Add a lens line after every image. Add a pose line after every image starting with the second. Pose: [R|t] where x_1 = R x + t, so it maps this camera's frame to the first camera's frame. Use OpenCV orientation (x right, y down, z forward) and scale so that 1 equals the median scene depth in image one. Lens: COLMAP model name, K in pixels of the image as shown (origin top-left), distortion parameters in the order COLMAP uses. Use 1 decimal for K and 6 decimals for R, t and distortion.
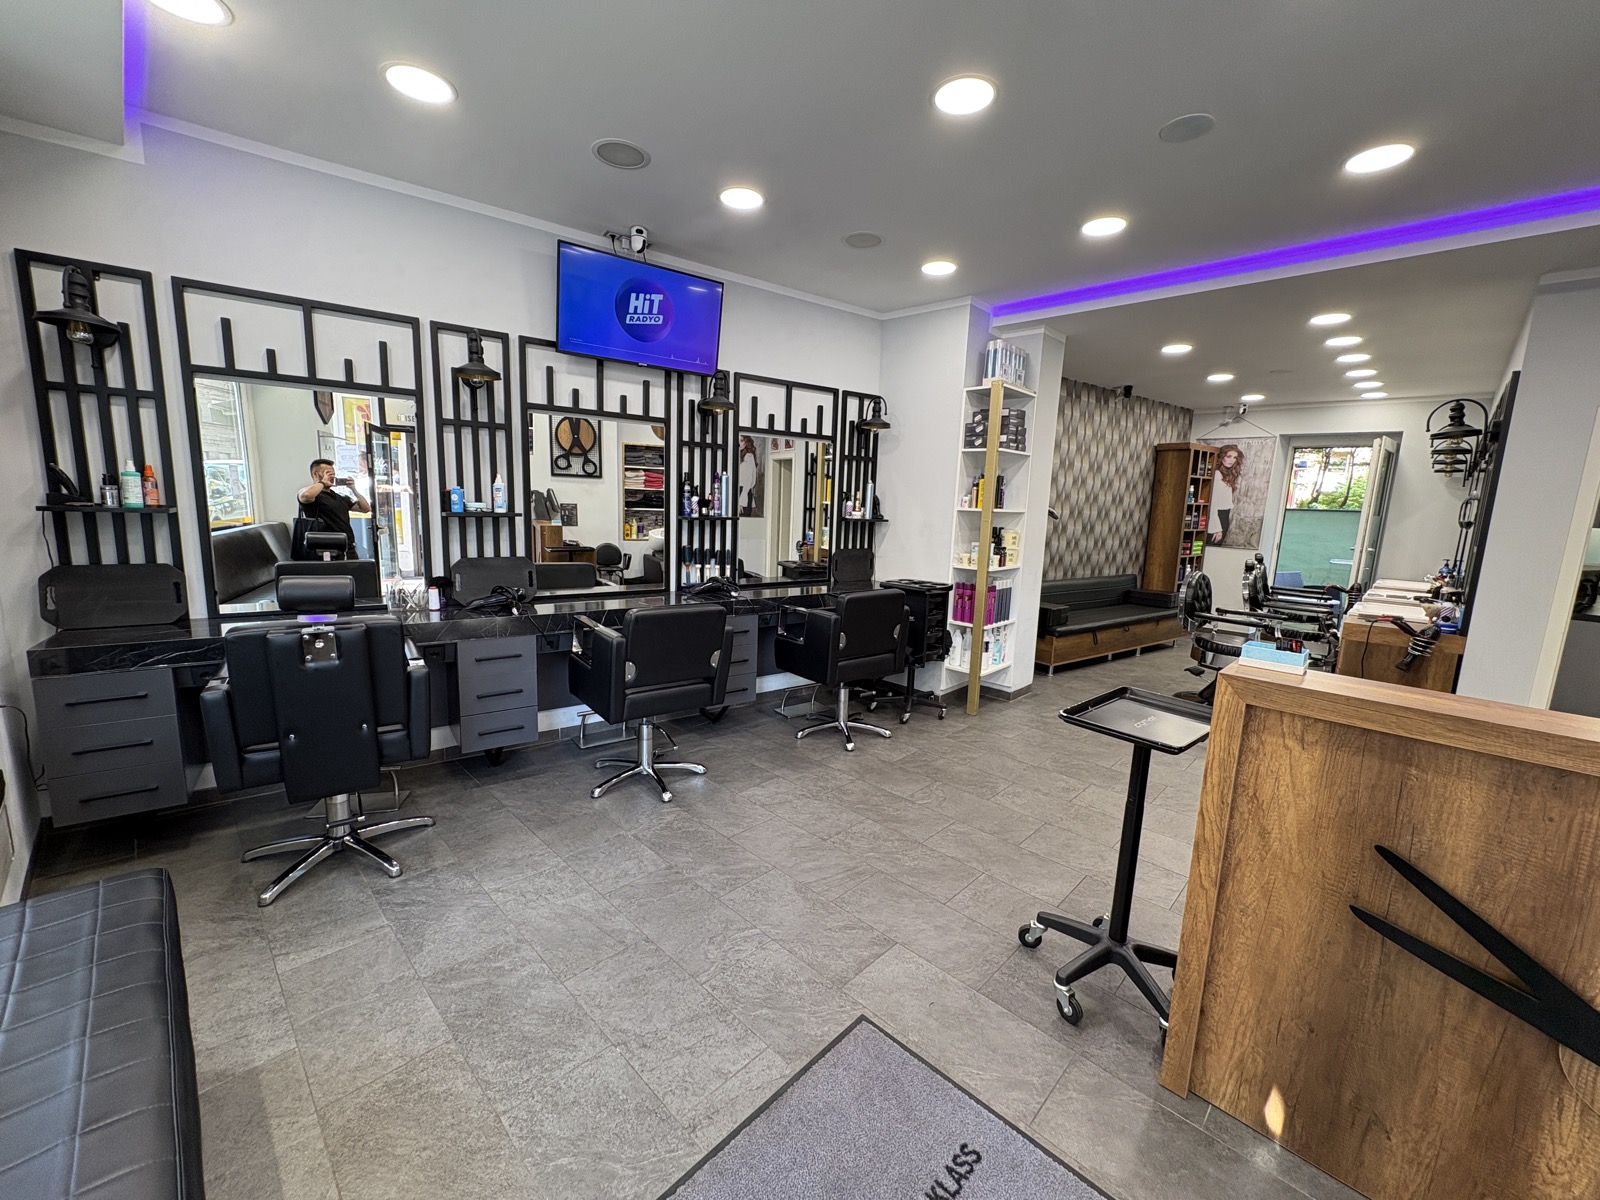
lens RADIAL K [[634.5, 0, 800.0], [0, 634.5, 600.0], [0, 0, 1]] dist [0.000082, 0.000549]
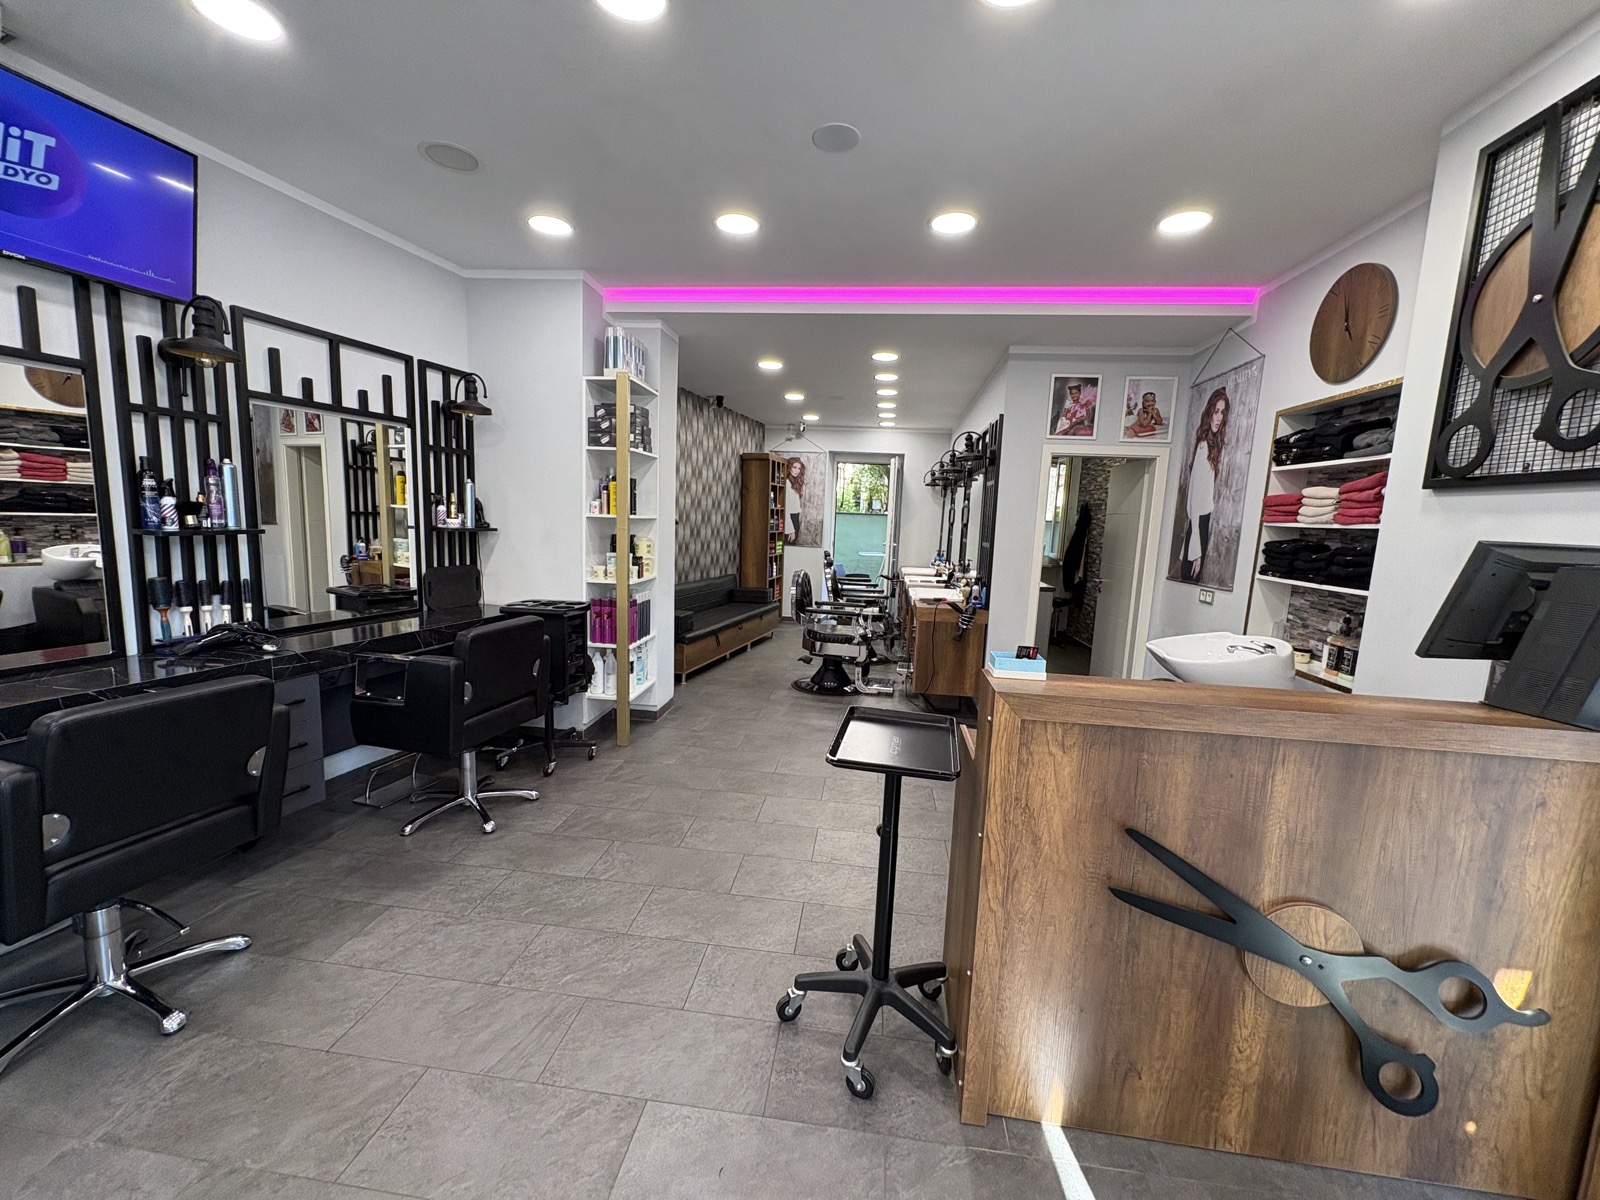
lens RADIAL K [[634.5, 0, 800.0], [0, 634.5, 600.0], [0, 0, 1]] dist [0.000082, 0.000549]
pose [[0.795719, -0.083578, 0.599872, -0.051173], [0.085150, 0.996033, 0.025824, -0.025769], [-0.599651, 0.030530, 0.799679, 0.136024]]
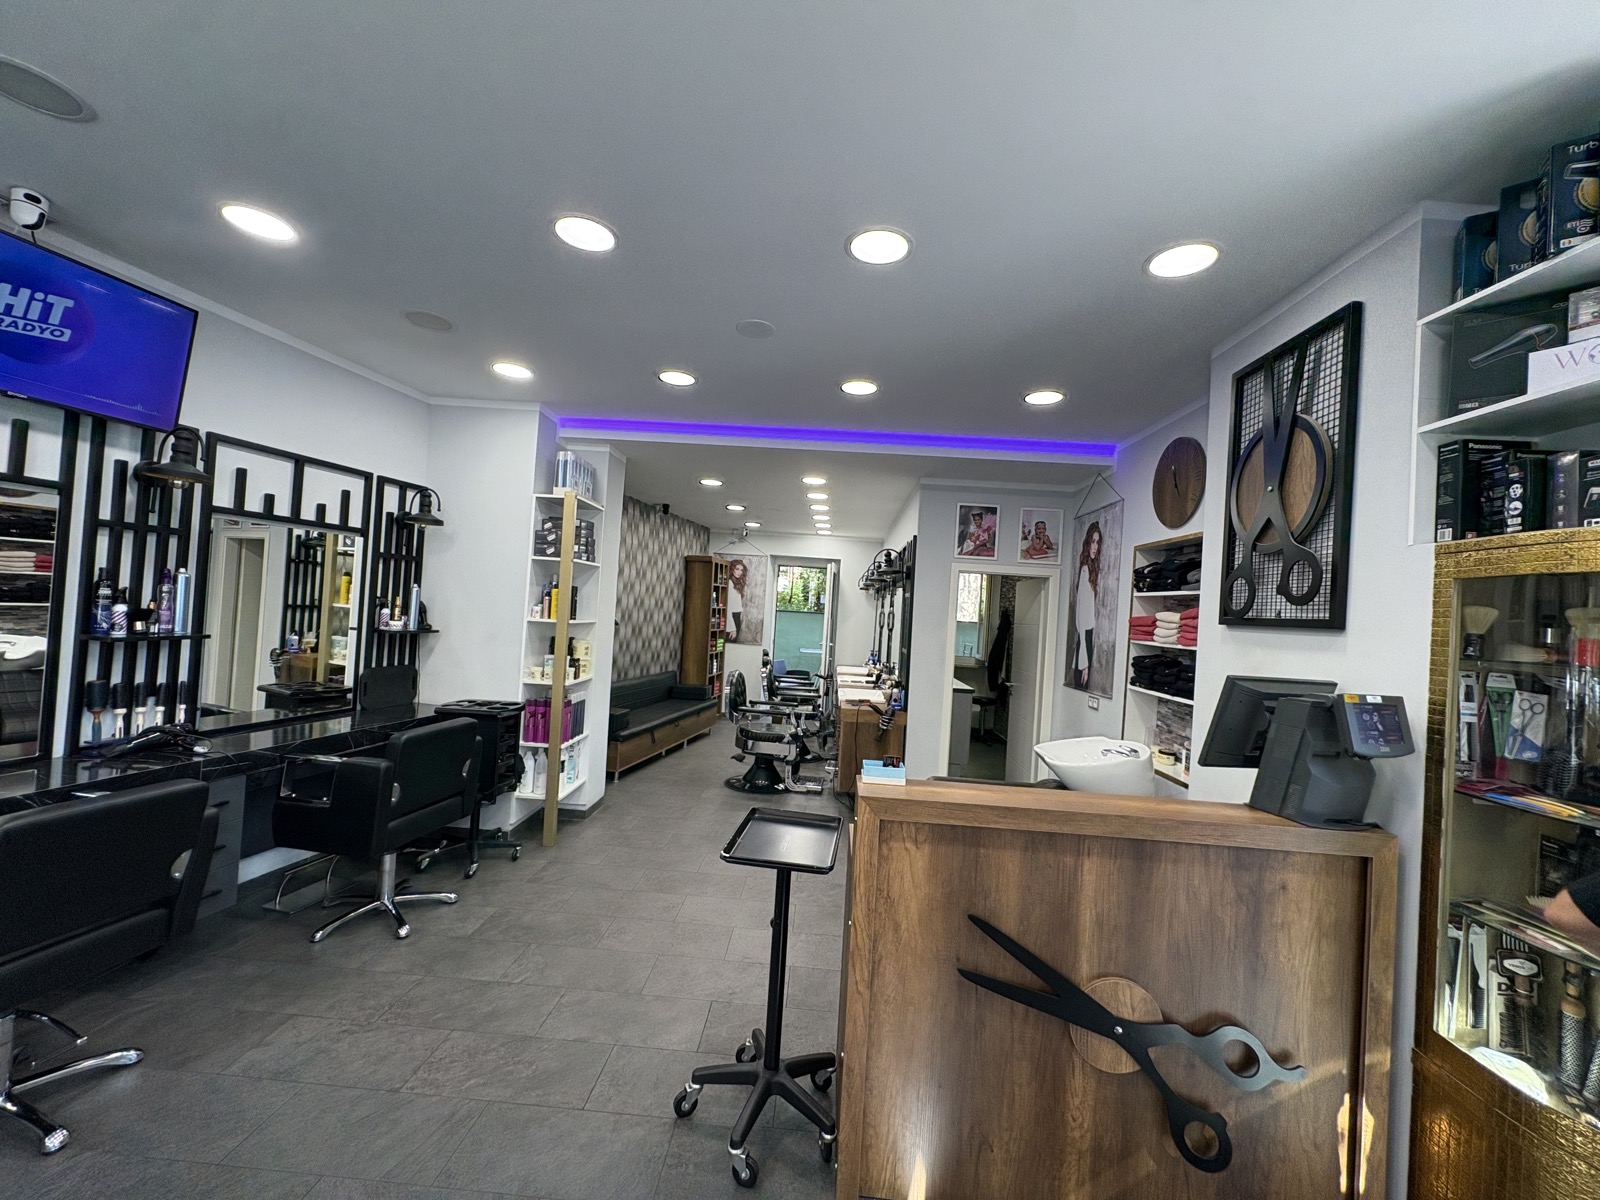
lens RADIAL K [[634.5, 0, 800.0], [0, 634.5, 600.0], [0, 0, 1]] dist [0.000082, 0.000549]
pose [[0.746845, 0.020043, 0.664696, -0.071225], [0.072161, 0.991201, -0.110968, -0.041467], [-0.661071, 0.130841, 0.738827, 0.053935]]
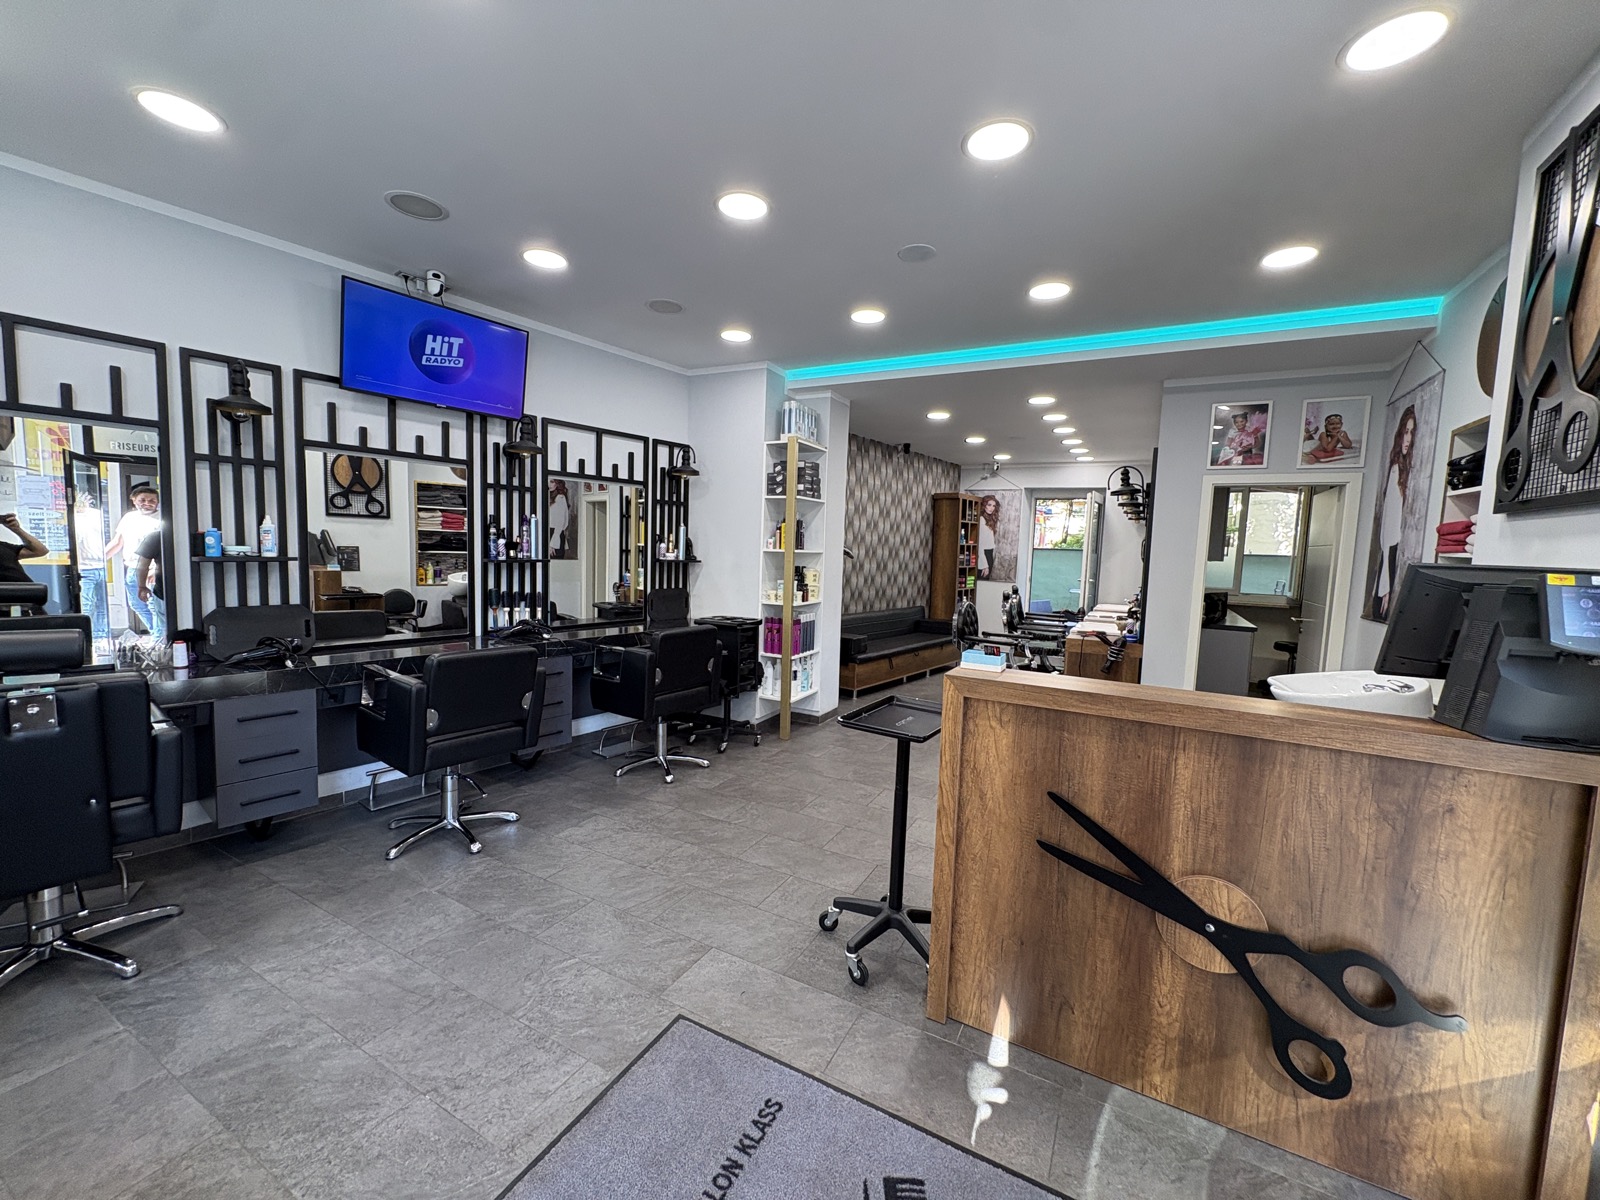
lens RADIAL K [[634.5, 0, 800.0], [0, 634.5, 600.0], [0, 0, 1]] dist [0.000082, 0.000549]
pose [[0.961755, -0.027065, 0.272569, 0.008597], [0.044484, 0.997329, -0.057933, 0.008609], [-0.270273, 0.067843, 0.960390, -0.061055]]
